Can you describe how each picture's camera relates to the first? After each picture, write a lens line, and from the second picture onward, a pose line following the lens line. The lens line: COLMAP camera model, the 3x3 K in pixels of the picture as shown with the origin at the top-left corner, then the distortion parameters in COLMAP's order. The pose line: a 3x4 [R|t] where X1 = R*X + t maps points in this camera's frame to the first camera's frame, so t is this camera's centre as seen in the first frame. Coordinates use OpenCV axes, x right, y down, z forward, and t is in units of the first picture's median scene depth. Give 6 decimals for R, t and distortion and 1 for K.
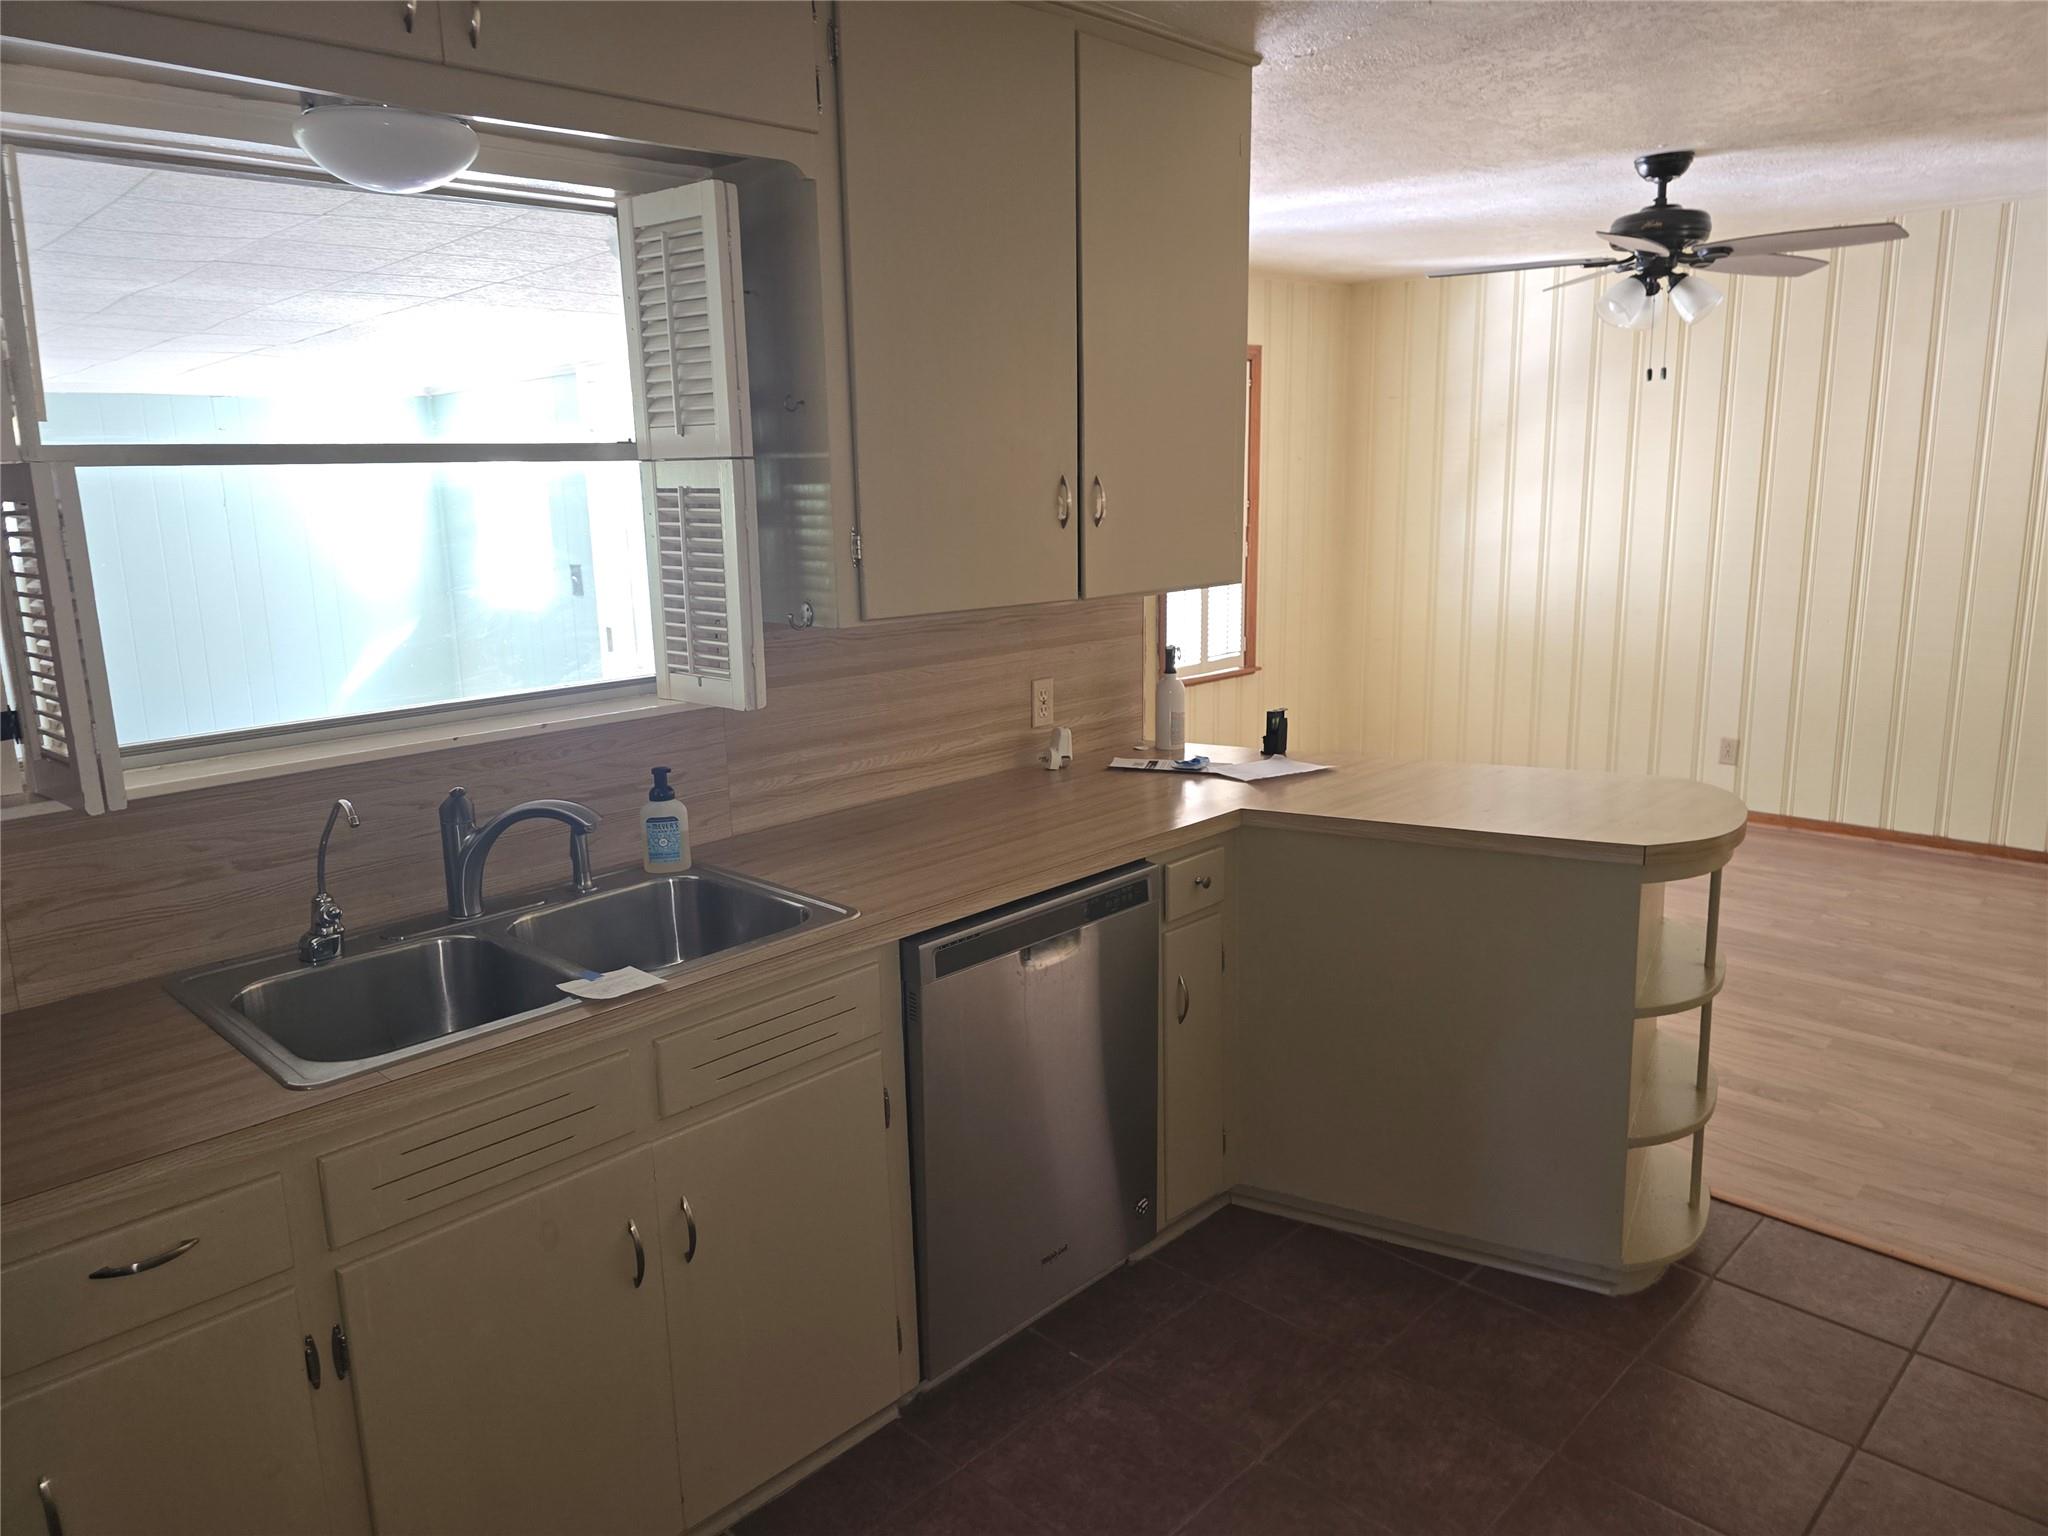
lens RADIAL K [[1389.7, 0, 1025.1], [0, 1389.7, 764.0], [0, 0, 1]] dist [0.004932, -0.011045]
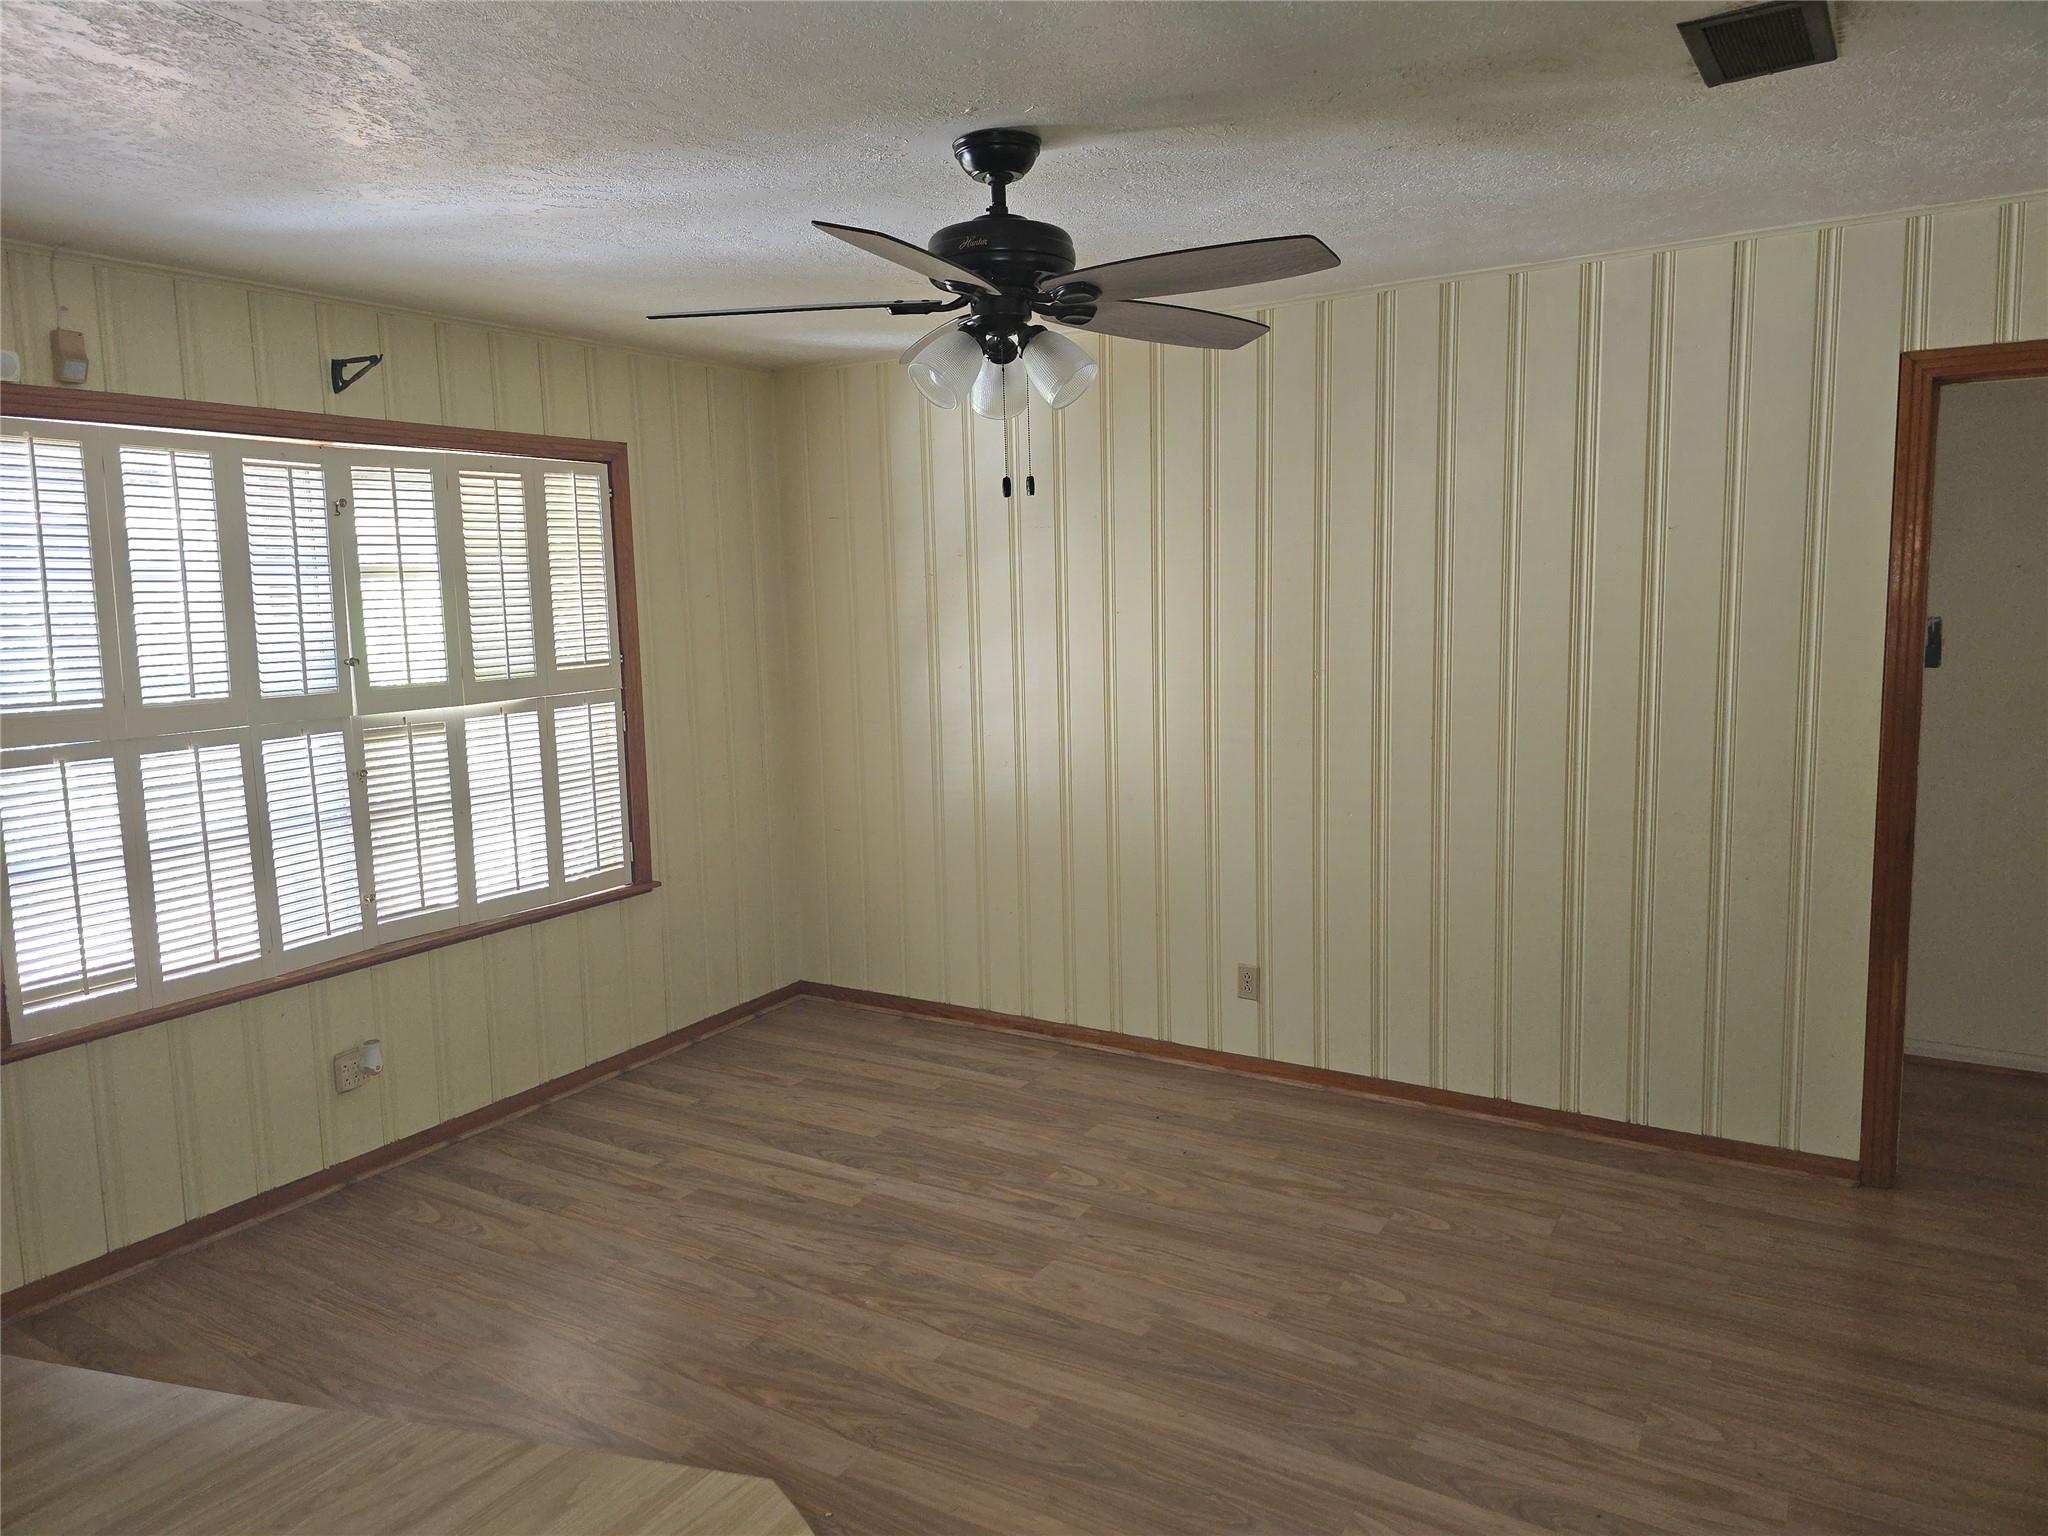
lens RADIAL K [[1389.7, 0, 1019.2], [0, 1389.7, 769.2], [0, 0, 1]] dist [0.004932, -0.011045]
pose [[0.973549, -0.031238, 0.226331, 0.279871], [0.048786, 0.996185, -0.072357, -0.098312], [-0.223208, 0.081485, 0.971359, 0.365745]]
